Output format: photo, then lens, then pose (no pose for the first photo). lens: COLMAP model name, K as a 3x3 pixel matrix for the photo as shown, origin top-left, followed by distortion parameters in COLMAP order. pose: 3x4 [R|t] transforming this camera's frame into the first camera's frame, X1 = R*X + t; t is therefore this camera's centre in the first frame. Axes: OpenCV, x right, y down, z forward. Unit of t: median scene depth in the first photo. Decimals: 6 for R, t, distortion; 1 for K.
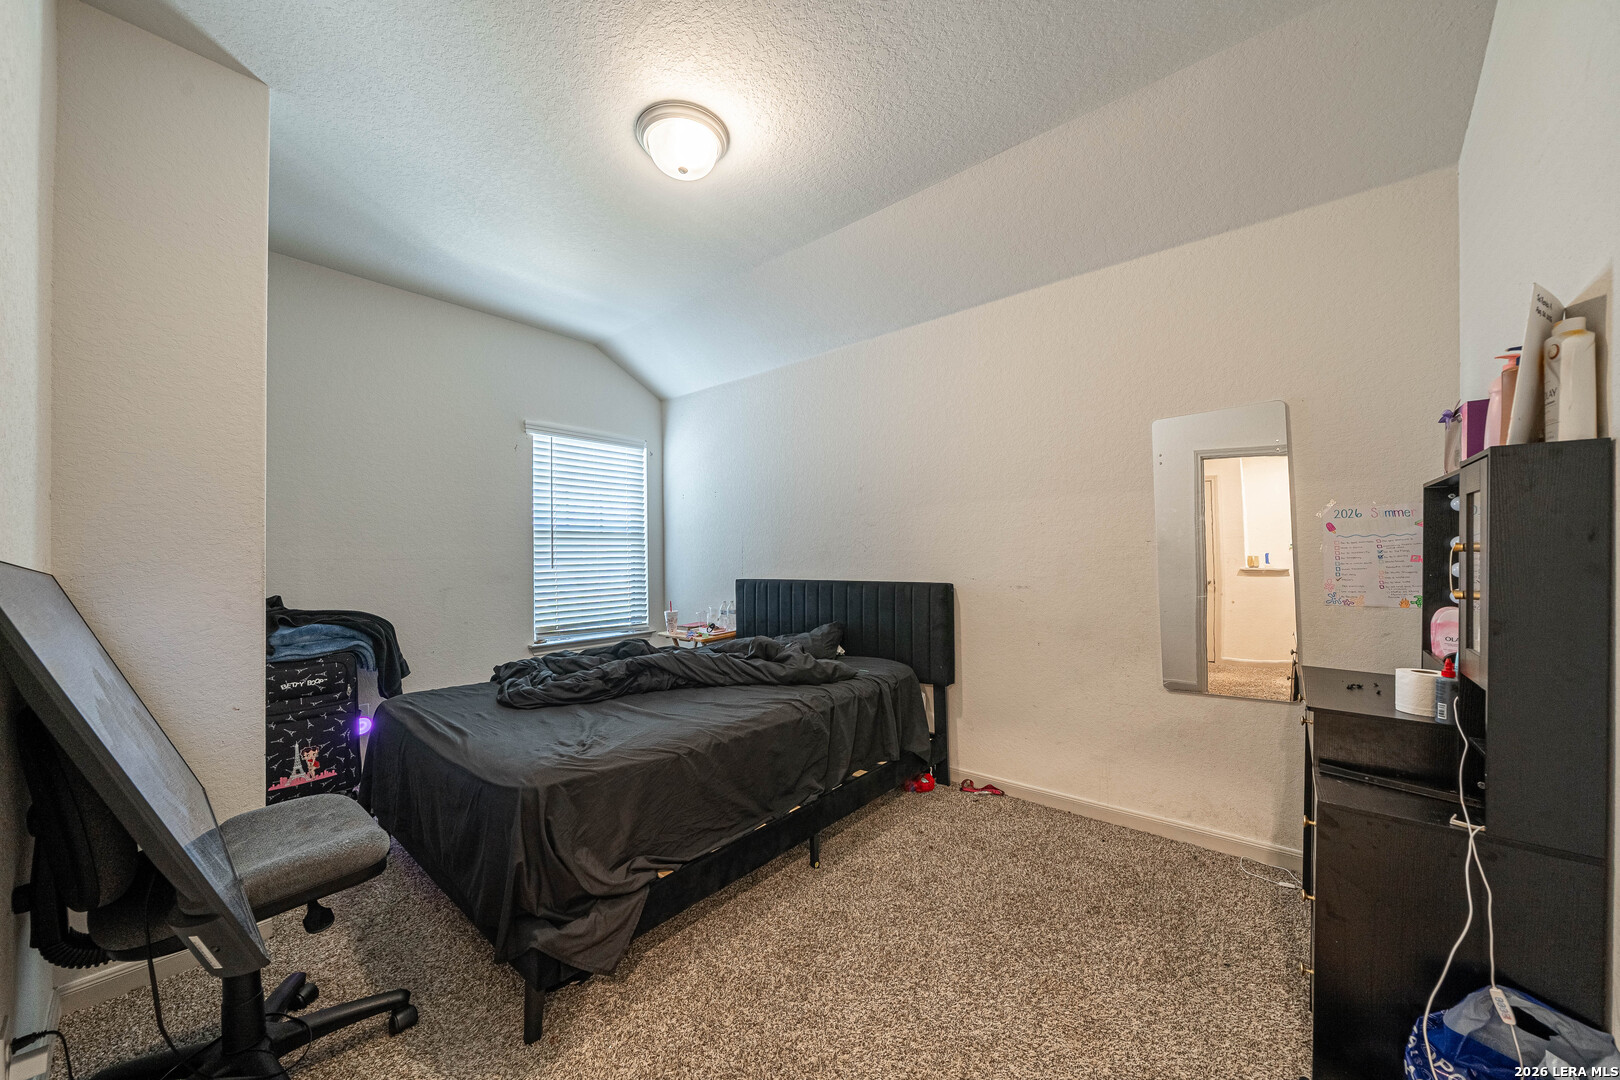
lens RADIAL K [[559.5, 0, 803.0], [0, 559.5, 552.6], [0, 0, 1]] dist [-0.006925, 0.000136]
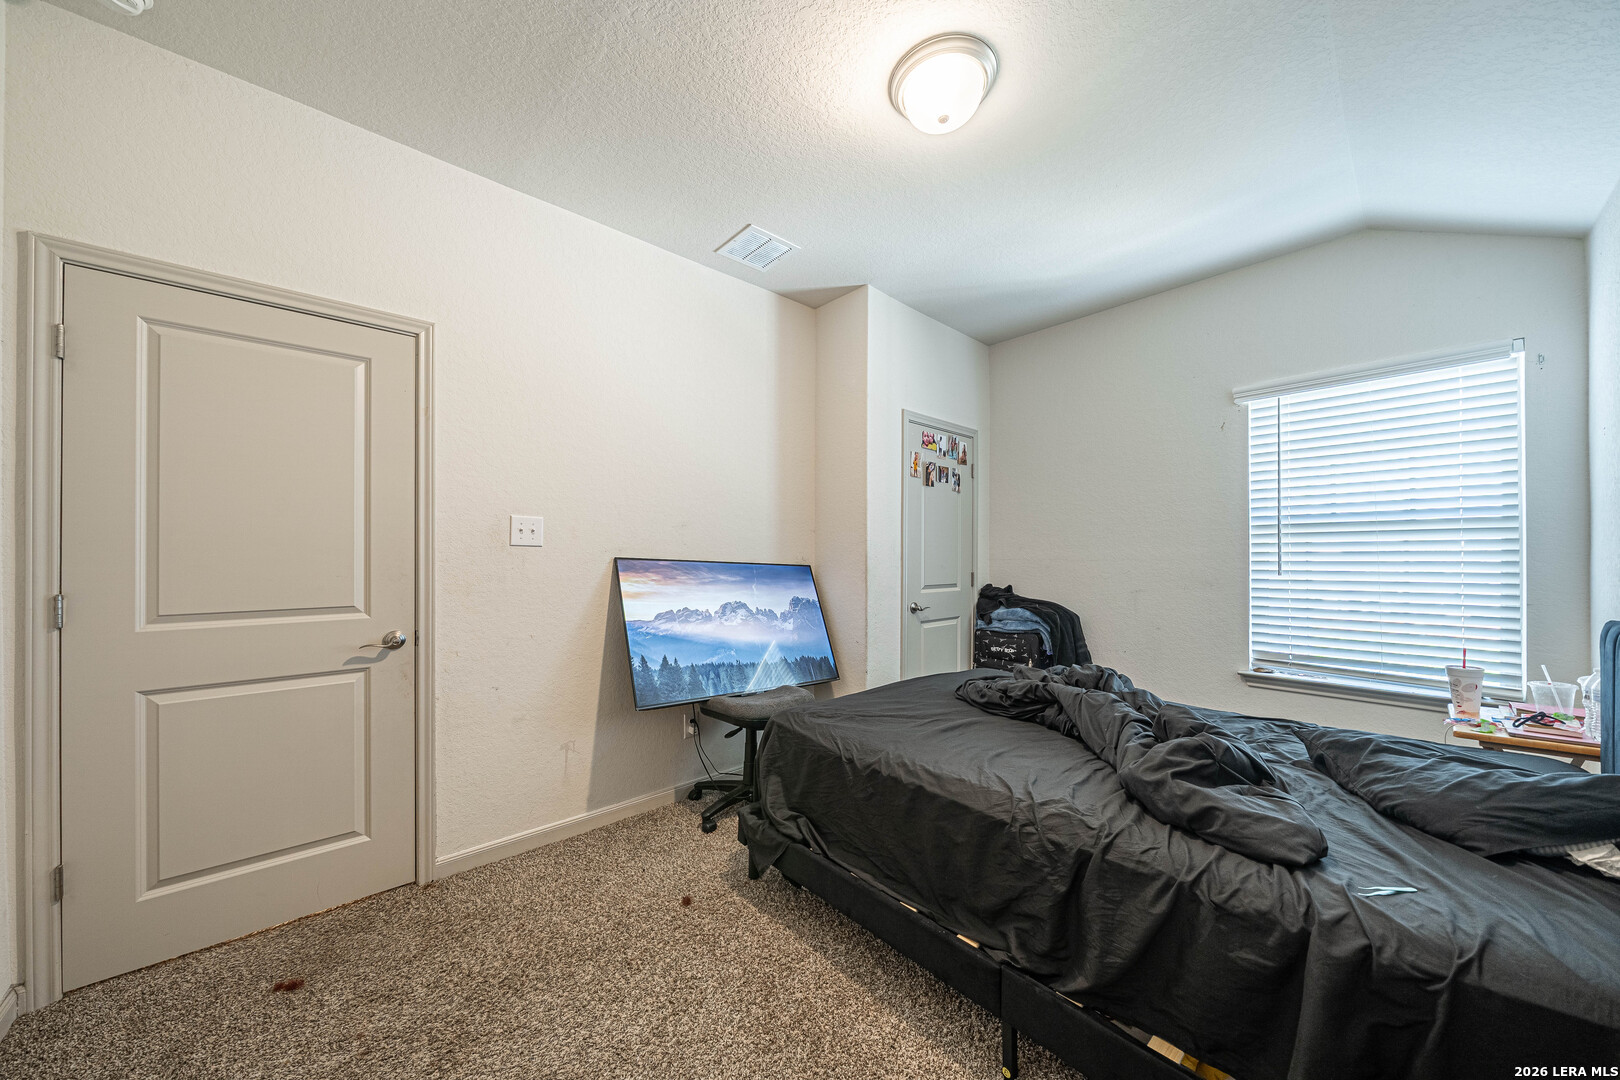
lens RADIAL K [[559.5, 0, 803.0], [0, 559.5, 552.6], [0, 0, 1]] dist [-0.006925, 0.000136]
pose [[-0.117850, 0.005055, -0.993018, 0.494409], [0.004677, 0.999979, 0.004535, -0.010772], [0.993020, -0.004110, -0.117872, 0.642120]]
